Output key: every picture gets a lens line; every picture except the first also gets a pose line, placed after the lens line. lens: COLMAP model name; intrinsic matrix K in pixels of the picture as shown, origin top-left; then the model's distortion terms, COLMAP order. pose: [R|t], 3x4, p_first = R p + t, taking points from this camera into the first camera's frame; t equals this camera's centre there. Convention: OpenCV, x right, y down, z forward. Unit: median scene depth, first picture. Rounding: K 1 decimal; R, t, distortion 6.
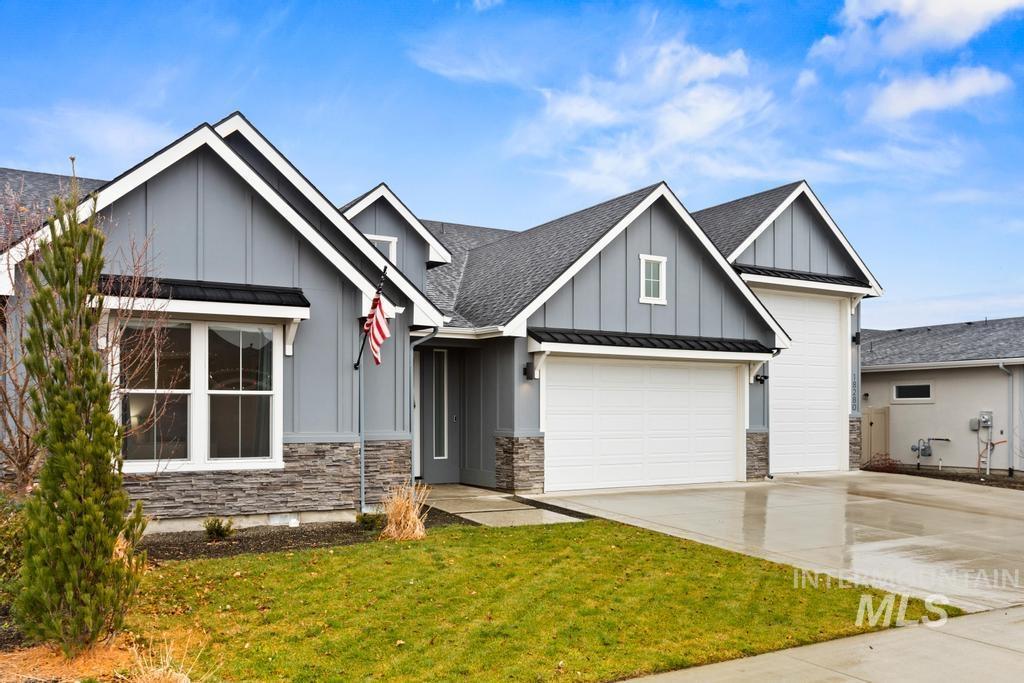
lens RADIAL K [[847.7, 0, 512.0], [0, 847.7, 413.0], [0, 0, 1]] dist [0.002022, 0.000047]
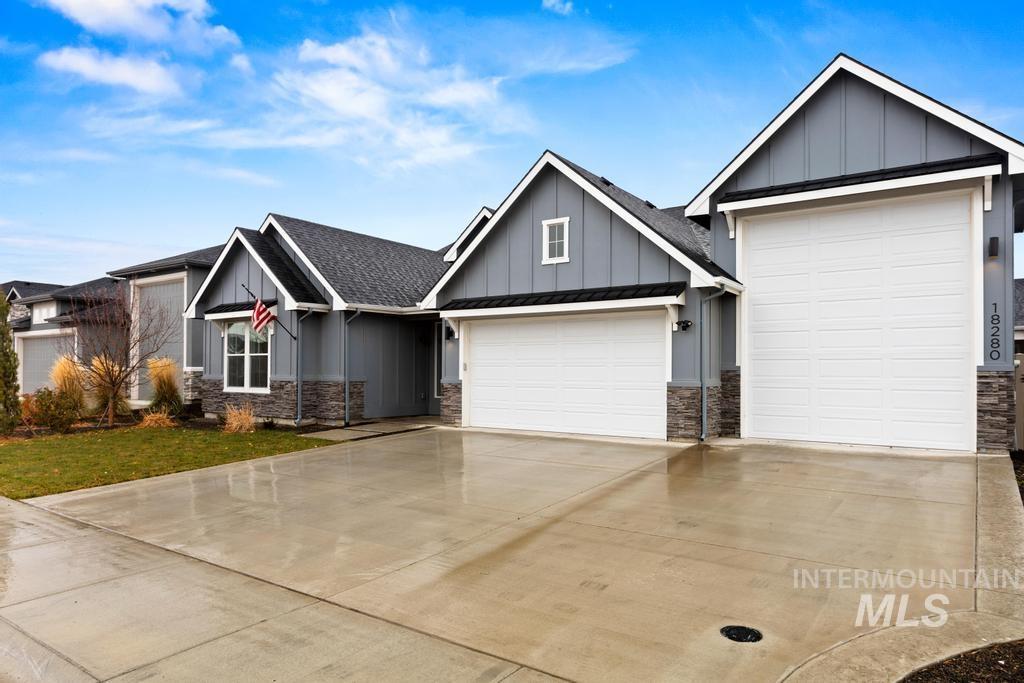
lens RADIAL K [[635.7, 0, 511.6], [0, 635.7, 364.1], [0, 0, 1]] dist [-0.002105, -0.000247]
pose [[0.430472, -0.008443, -0.902565, 0.893545], [-0.003404, 0.999934, -0.010977, 0.008614], [0.902598, 0.007798, 0.430415, 0.618075]]
